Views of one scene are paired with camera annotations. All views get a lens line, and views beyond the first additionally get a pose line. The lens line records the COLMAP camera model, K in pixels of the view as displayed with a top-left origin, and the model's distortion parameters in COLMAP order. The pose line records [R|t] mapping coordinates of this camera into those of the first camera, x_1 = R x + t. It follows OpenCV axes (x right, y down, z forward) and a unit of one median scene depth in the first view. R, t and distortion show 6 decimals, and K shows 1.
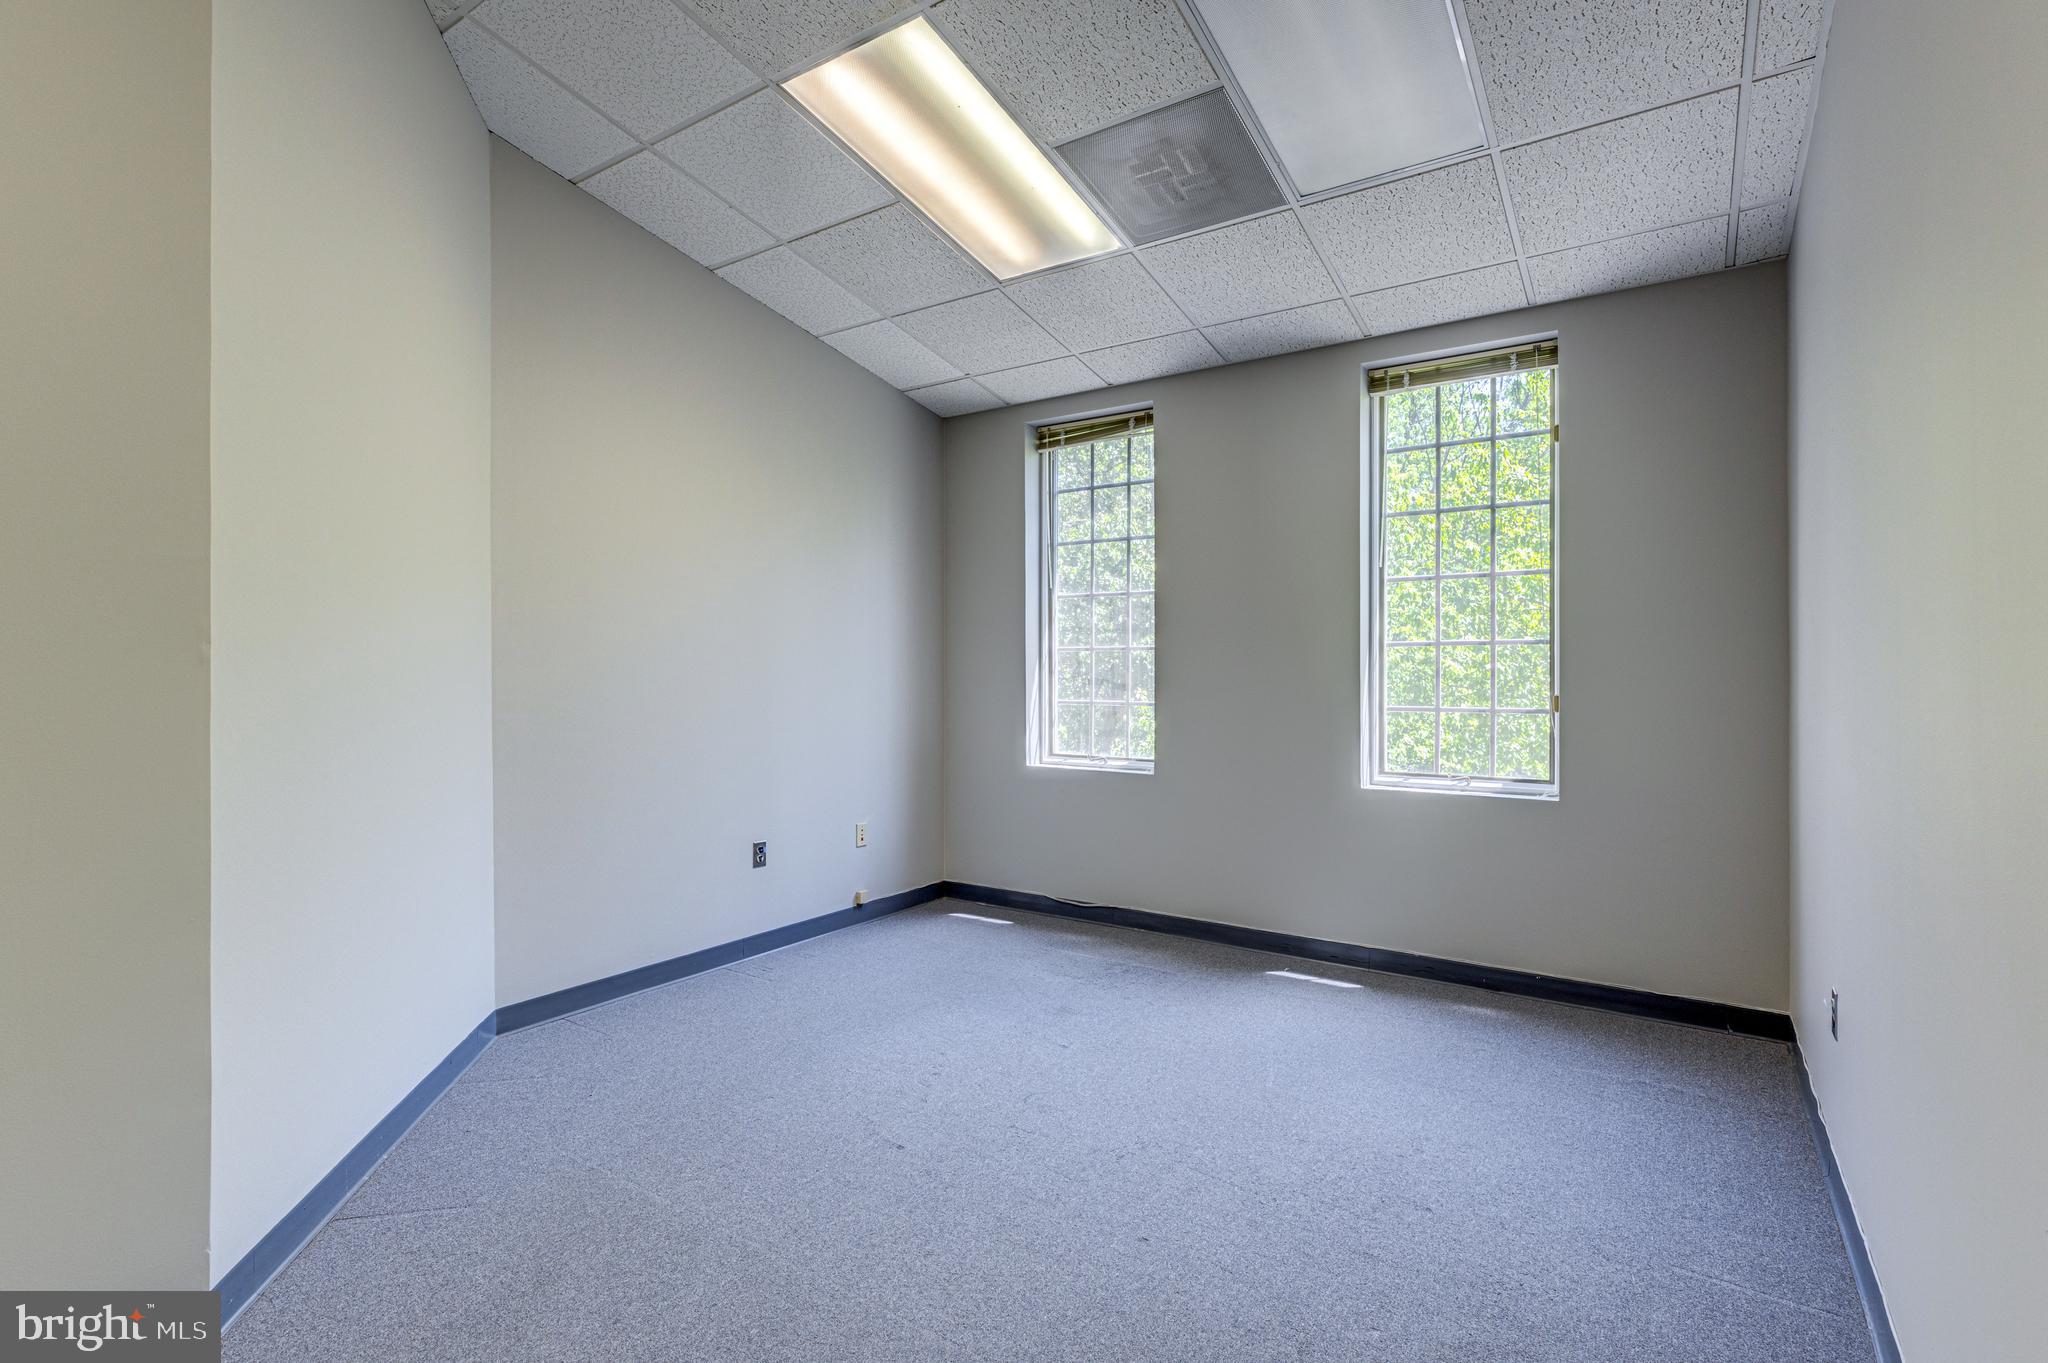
lens RADIAL K [[969.0, 0, 970.7], [0, 969.0, 676.0], [0, 0, 1]] dist [-0.004005, -0.000059]
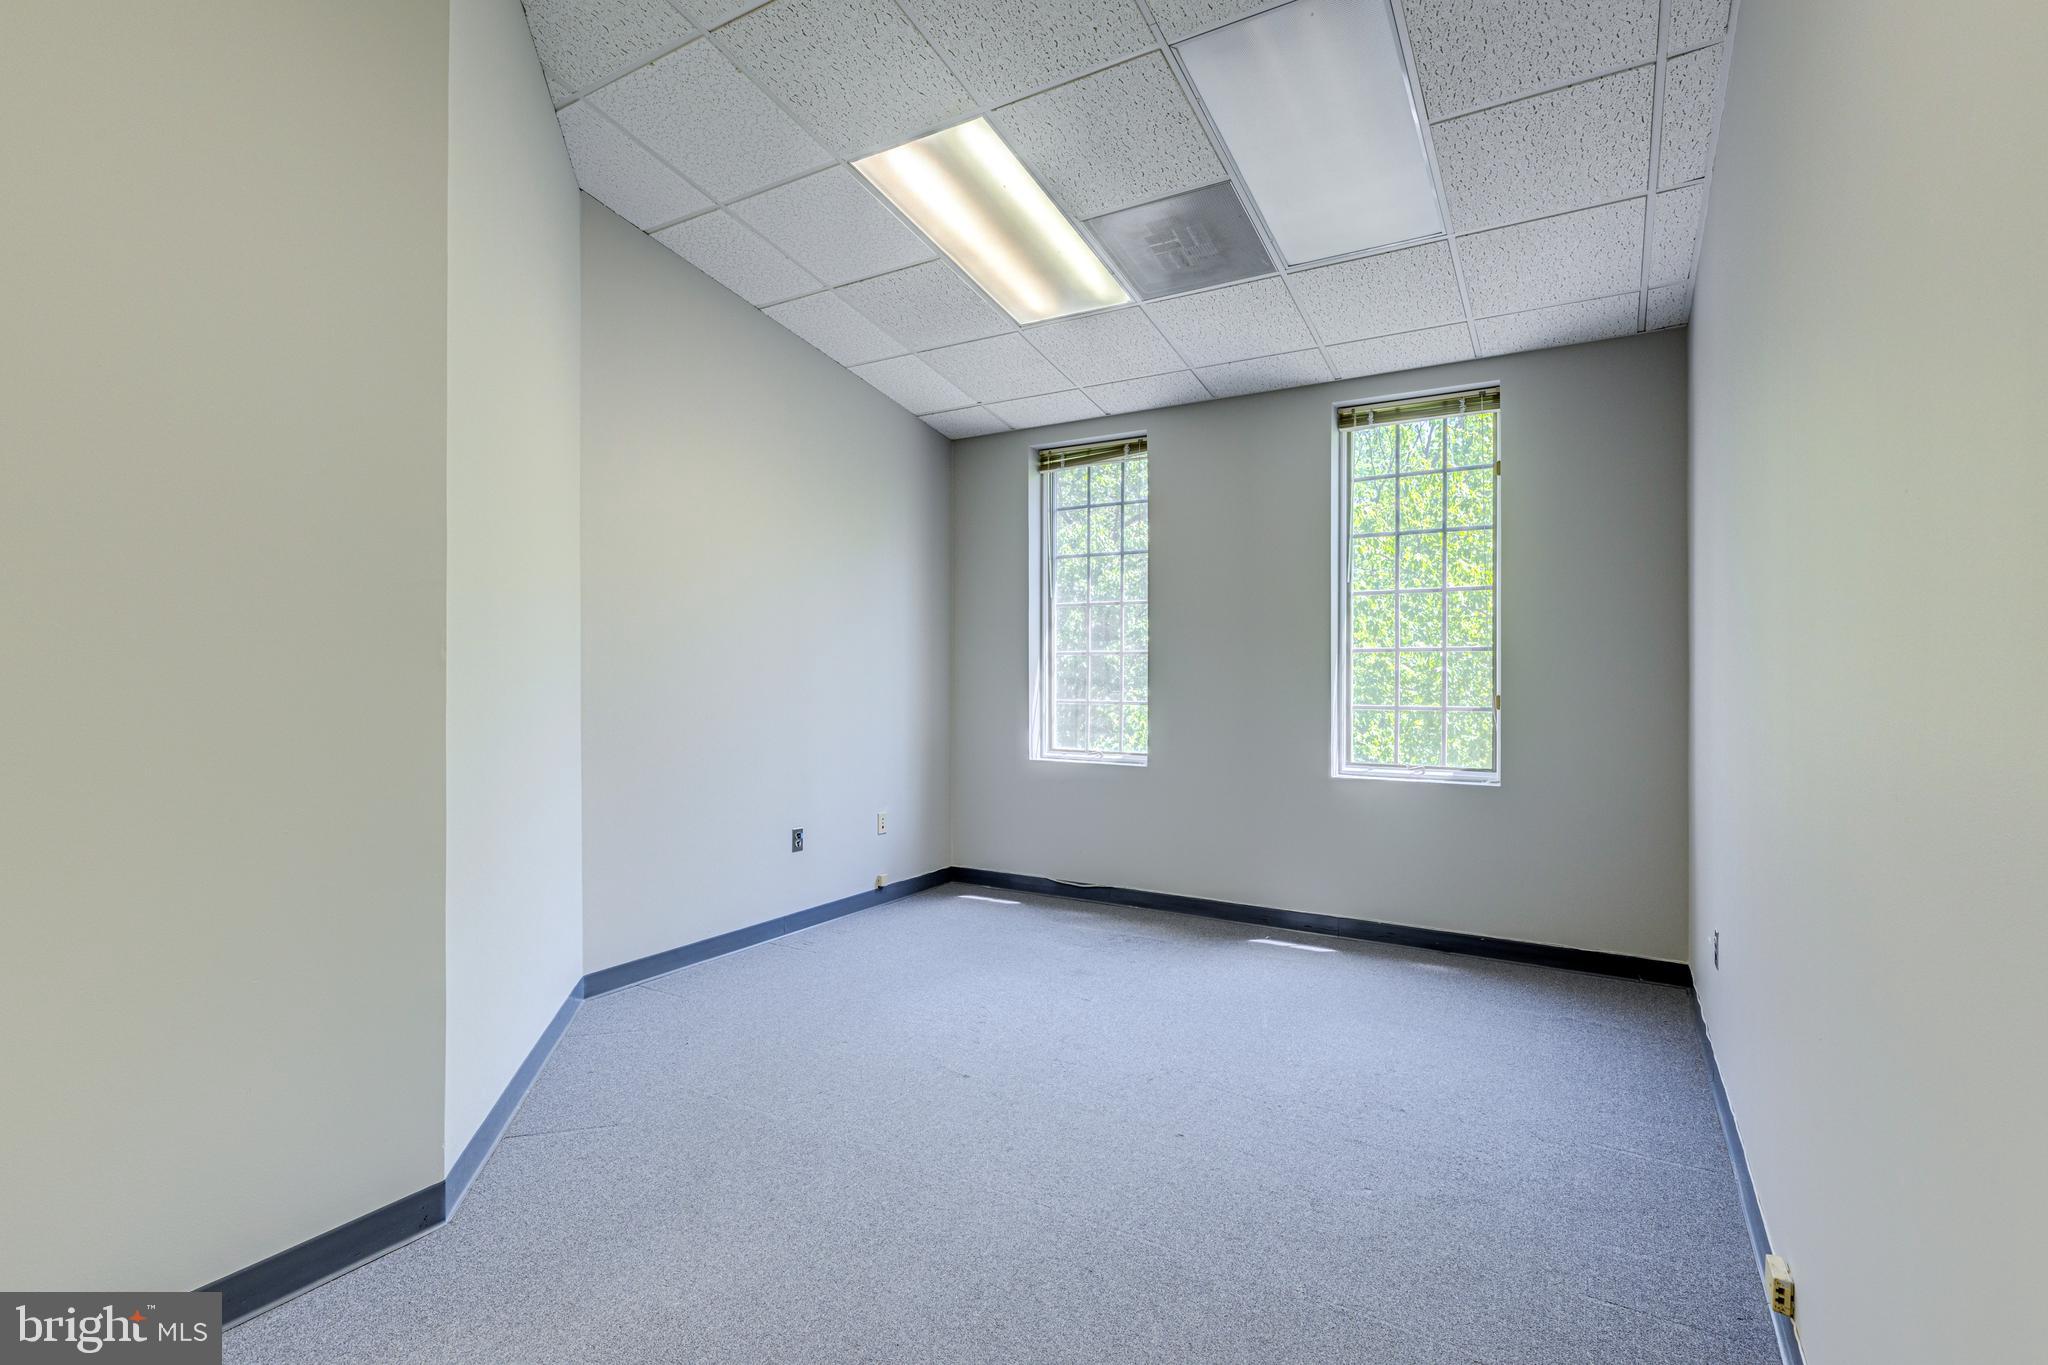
lens RADIAL K [[970.6, 0, 985.8], [0, 970.6, 677.5], [0, 0, 1]] dist [-0.003903, -0.000486]
pose [[0.997943, 0.001548, 0.064090, -0.079721], [-0.001519, 0.999999, -0.000515, 0.000412], [-0.064091, 0.000416, 0.997944, -0.116302]]
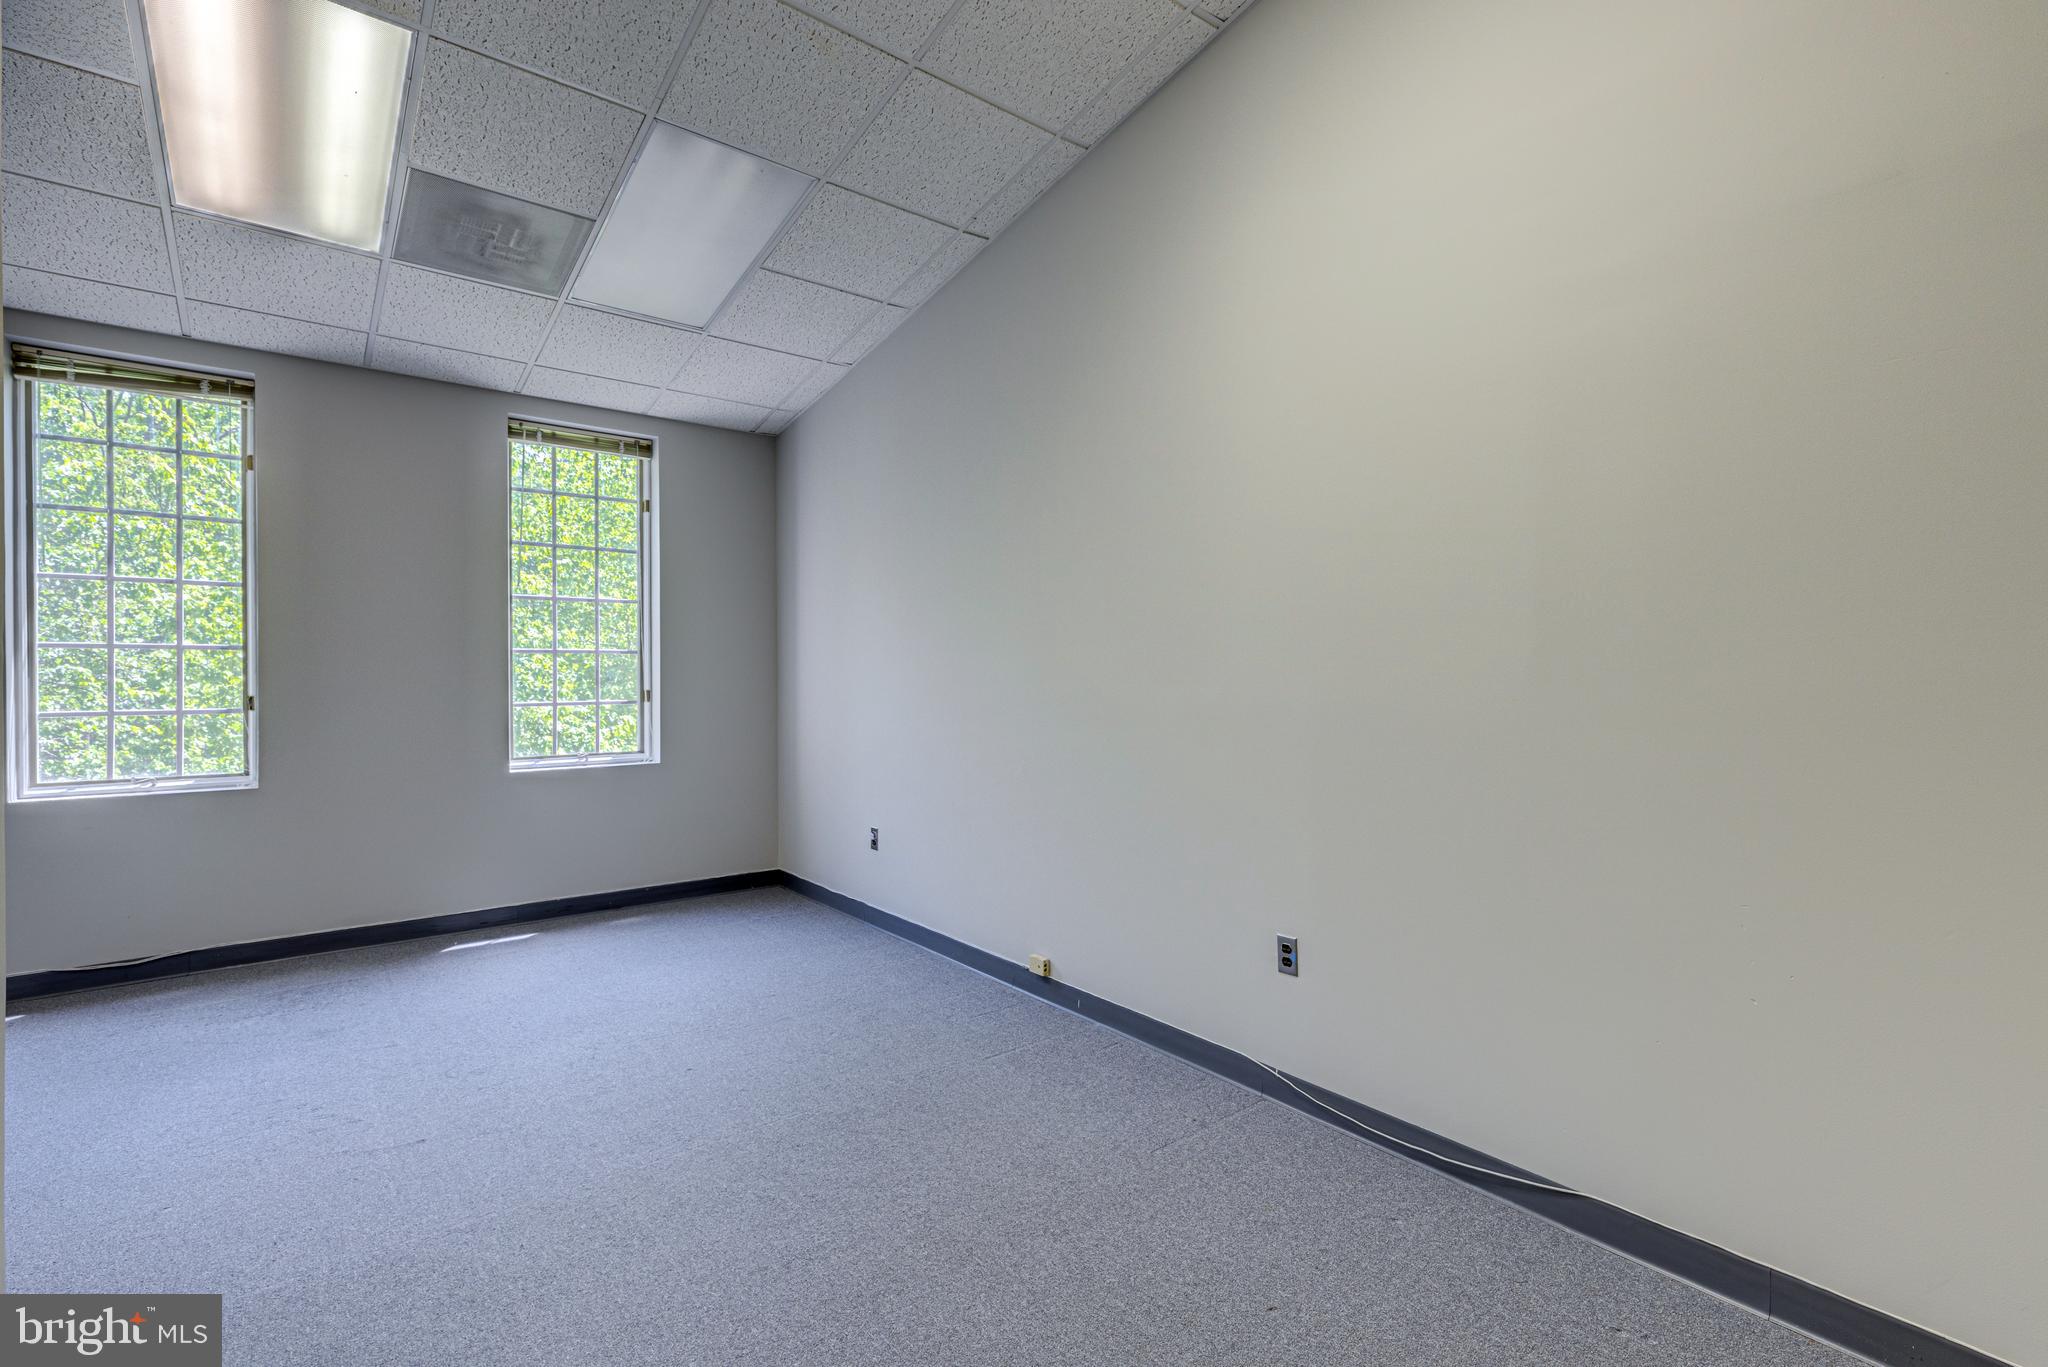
lens RADIAL K [[891.7, 0, 1096.2], [0, 891.7, 671.9], [0, 0, 1]] dist [0.001403, 0.000159]
pose [[0.232148, -0.000057, 0.972681, -0.523869], [0.004372, 0.999990, -0.000985, -0.002686], [-0.972671, 0.004481, 0.232146, 0.054900]]
